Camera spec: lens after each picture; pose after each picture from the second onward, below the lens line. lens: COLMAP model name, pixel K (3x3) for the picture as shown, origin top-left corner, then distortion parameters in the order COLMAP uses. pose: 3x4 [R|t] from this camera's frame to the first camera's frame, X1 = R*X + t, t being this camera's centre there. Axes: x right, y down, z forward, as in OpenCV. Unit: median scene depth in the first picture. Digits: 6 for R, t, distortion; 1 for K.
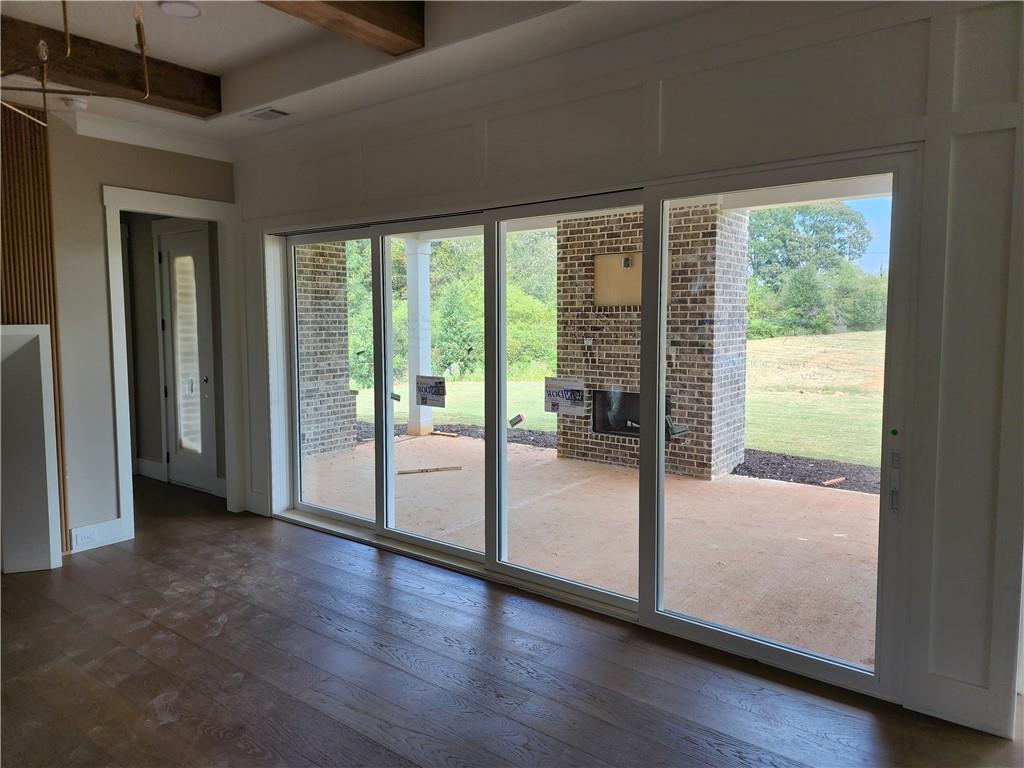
lens RADIAL K [[700.3, 0, 512.0], [0, 700.3, 384.0], [0, 0, 1]] dist [0.025644, -0.004779]
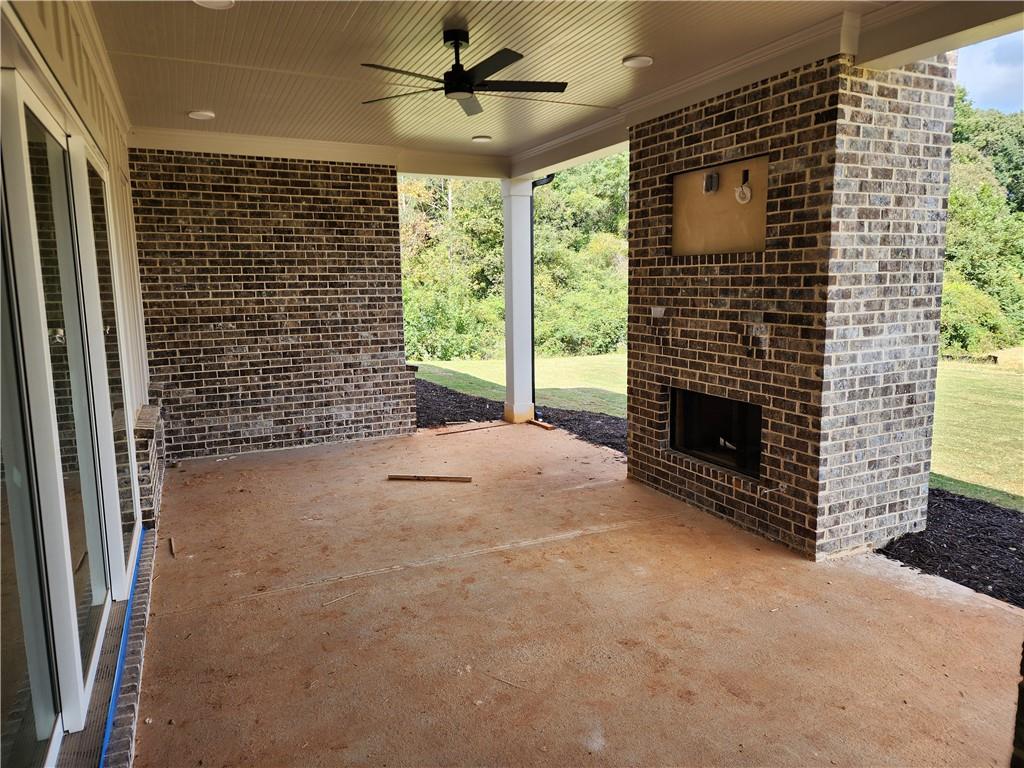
lens RADIAL K [[700.3, 0, 512.0], [0, 700.3, 384.0], [0, 0, 1]] dist [0.025644, -0.004779]
pose [[0.869415, 0.062292, -0.490140, 0.318399], [-0.031039, 0.996947, 0.071646, -0.036162], [0.493106, -0.047077, 0.868694, 0.366492]]
